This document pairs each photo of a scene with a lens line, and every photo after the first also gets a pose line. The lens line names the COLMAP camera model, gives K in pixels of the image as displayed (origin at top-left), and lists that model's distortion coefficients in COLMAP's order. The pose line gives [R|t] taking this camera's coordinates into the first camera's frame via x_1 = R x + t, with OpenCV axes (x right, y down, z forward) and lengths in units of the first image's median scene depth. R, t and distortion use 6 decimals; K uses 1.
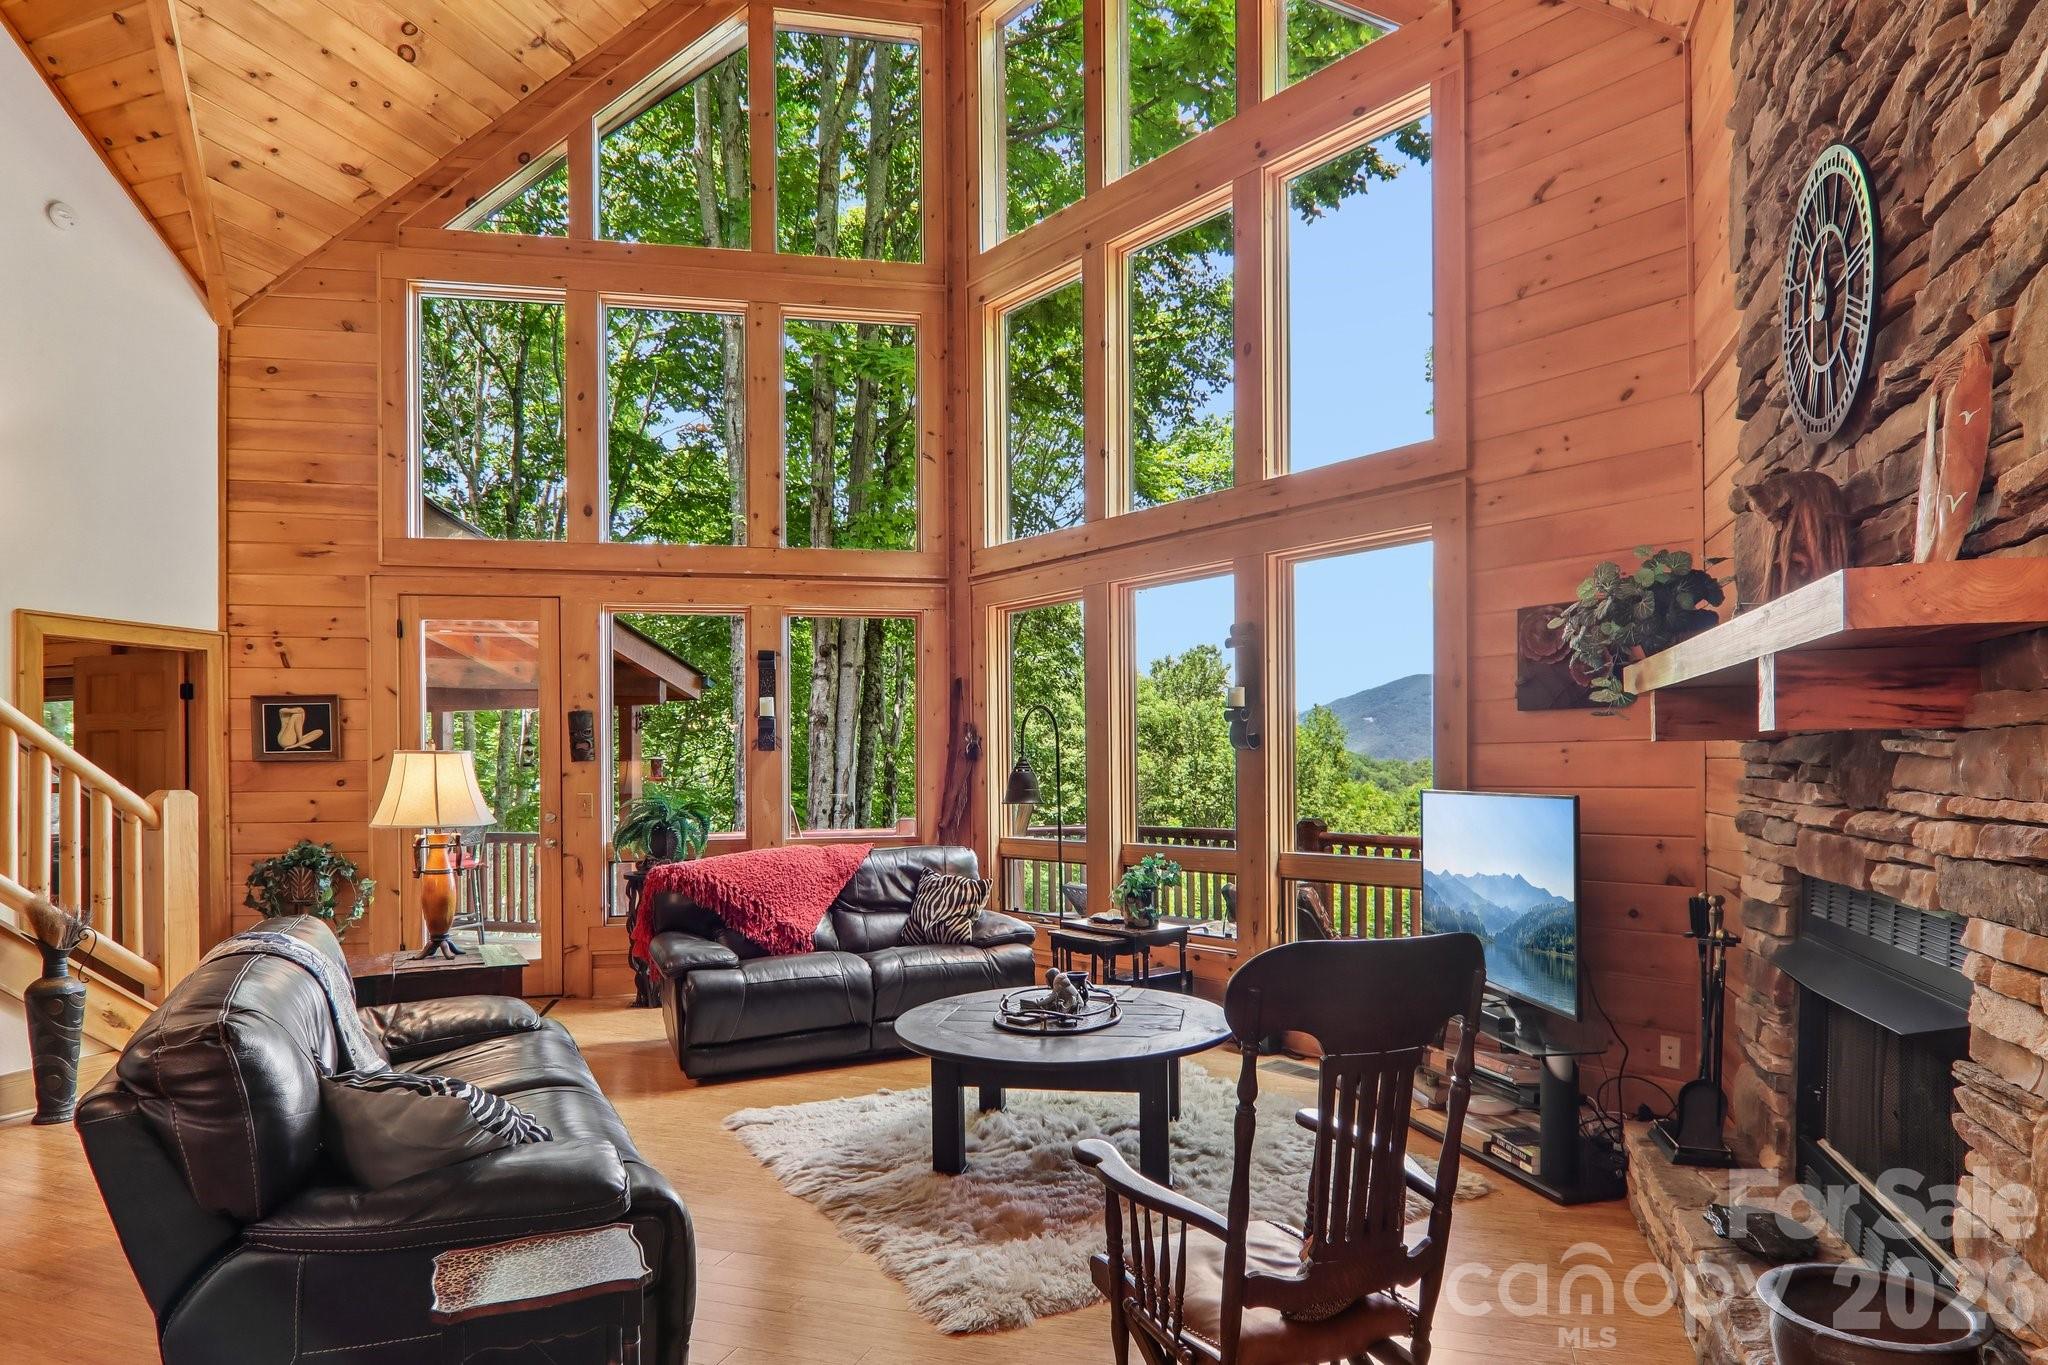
lens RADIAL K [[1140.8, 0, 1019.9], [0, 1140.8, 778.4], [0, 0, 1]] dist [0.008637, -0.018784]
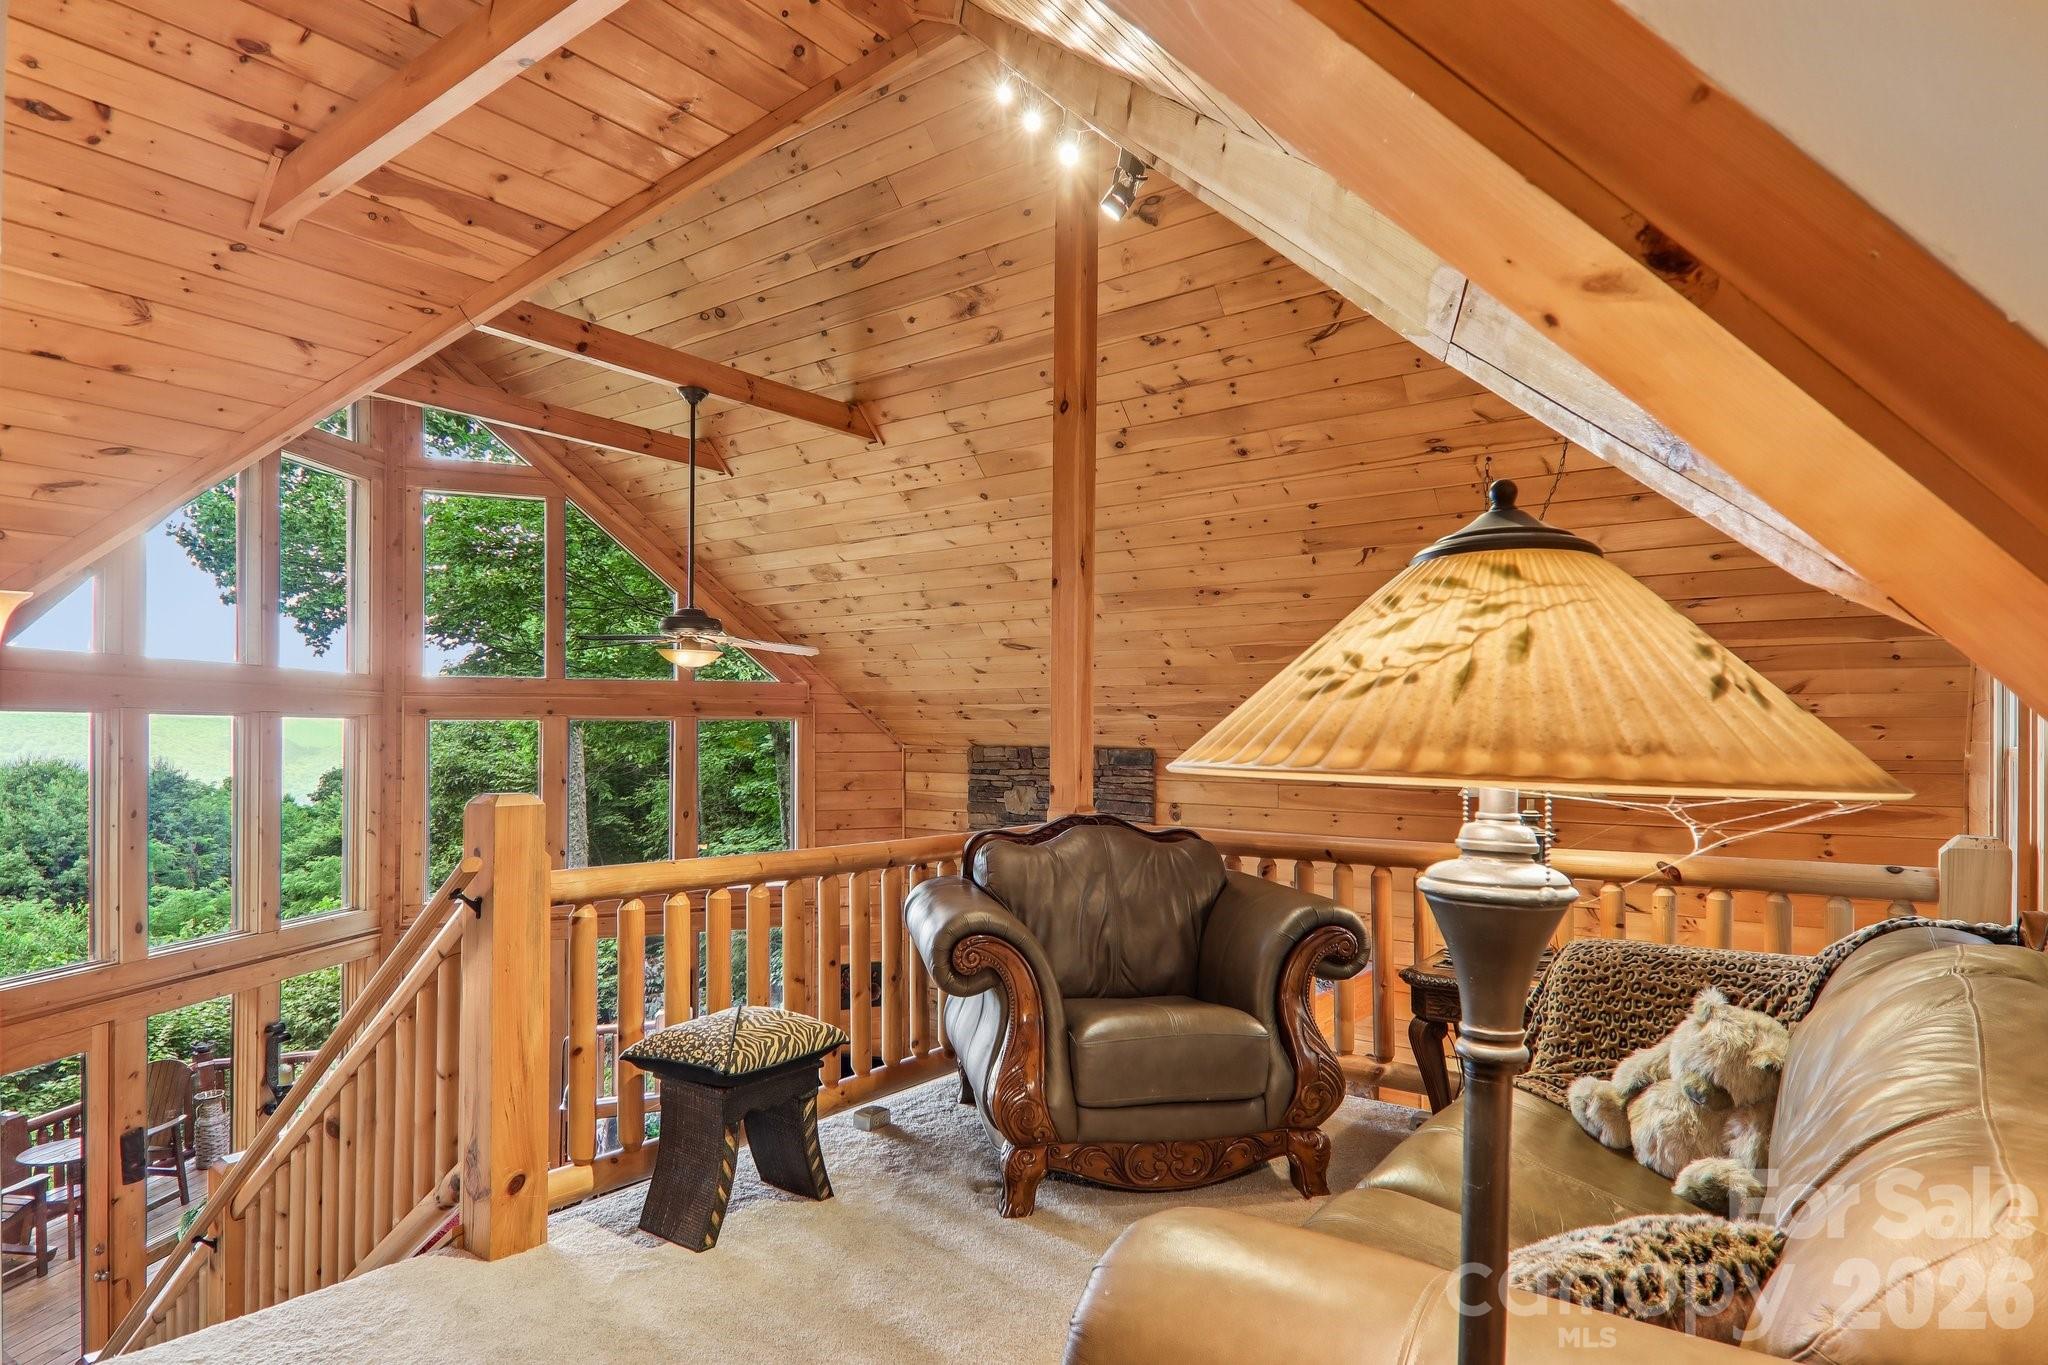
lens RADIAL K [[1140.8, 0, 1013.1], [0, 1140.8, 728.9], [0, 0, 1]] dist [0.008637, -0.018784]
pose [[0.327102, 0.018253, 0.944813, -1.132677], [0.009456, 0.999700, -0.022587, -0.398927], [-0.944942, 0.016323, 0.326831, -0.056112]]
